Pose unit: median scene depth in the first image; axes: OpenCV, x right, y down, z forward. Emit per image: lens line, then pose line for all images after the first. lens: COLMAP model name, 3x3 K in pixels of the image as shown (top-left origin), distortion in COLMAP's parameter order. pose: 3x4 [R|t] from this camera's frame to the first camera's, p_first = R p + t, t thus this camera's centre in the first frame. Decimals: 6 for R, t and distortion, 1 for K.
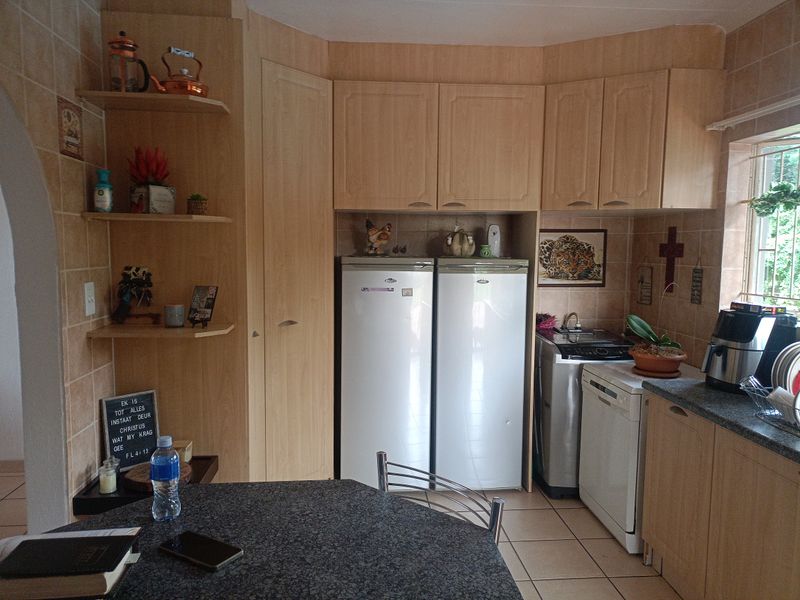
lens RADIAL K [[583.1, 0, 400.1], [0, 583.1, 304.0], [0, 0, 1]] dist [0.009252, 0.000813]
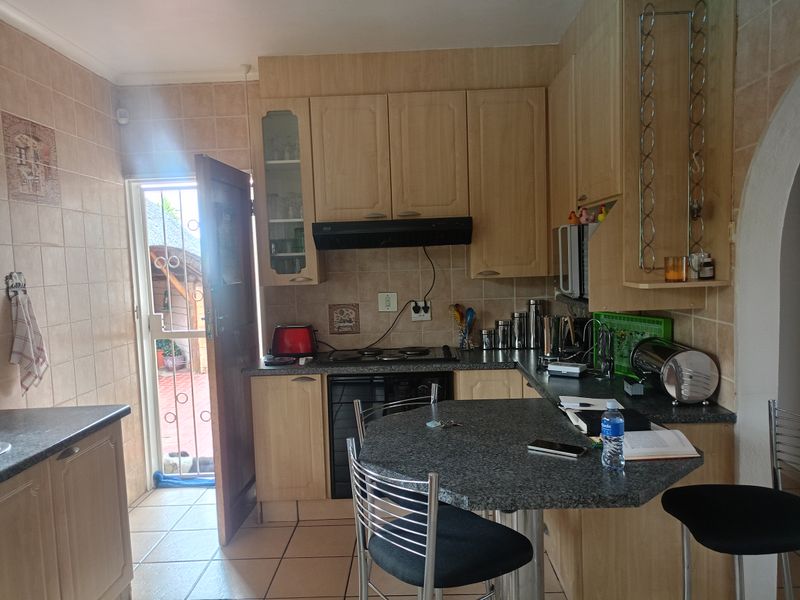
lens RADIAL K [[583.1, 0, 400.8], [0, 583.1, 300.2], [0, 0, 1]] dist [0.009252, 0.000813]
pose [[-0.993162, 0.017960, 0.115355, -0.067302], [0.037199, 0.985277, 0.166871, -0.124846], [-0.110660, 0.170021, -0.979207, 1.371873]]
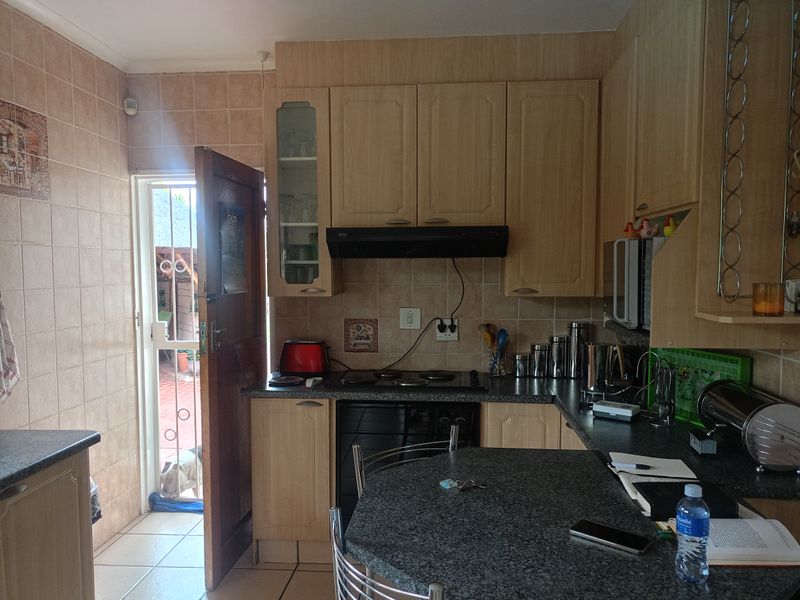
lens RADIAL K [[583.1, 0, 400.3], [0, 583.1, 301.6], [0, 0, 1]] dist [0.009252, 0.000813]
pose [[-0.984408, -0.016922, 0.175083, -0.073908], [0.010441, 0.987985, 0.154196, -0.114915], [-0.175588, 0.153620, -0.972404, 1.170989]]
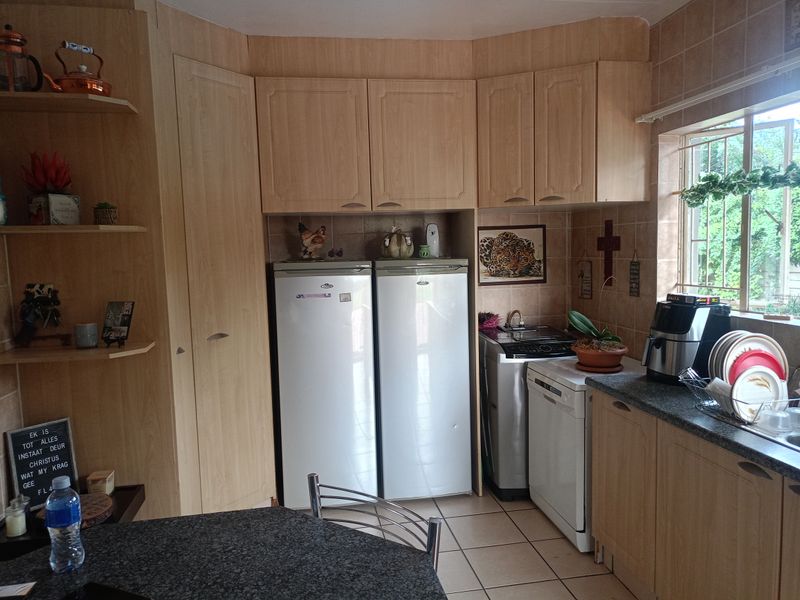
lens RADIAL K [[583.1, 0, 406.6], [0, 583.1, 301.4], [0, 0, 1]] dist [0.009252, 0.000813]
pose [[0.995242, -0.045256, 0.086285, 0.034459], [0.045544, 0.998961, -0.001376, -0.008760], [-0.086133, 0.005299, 0.996270, 0.042272]]
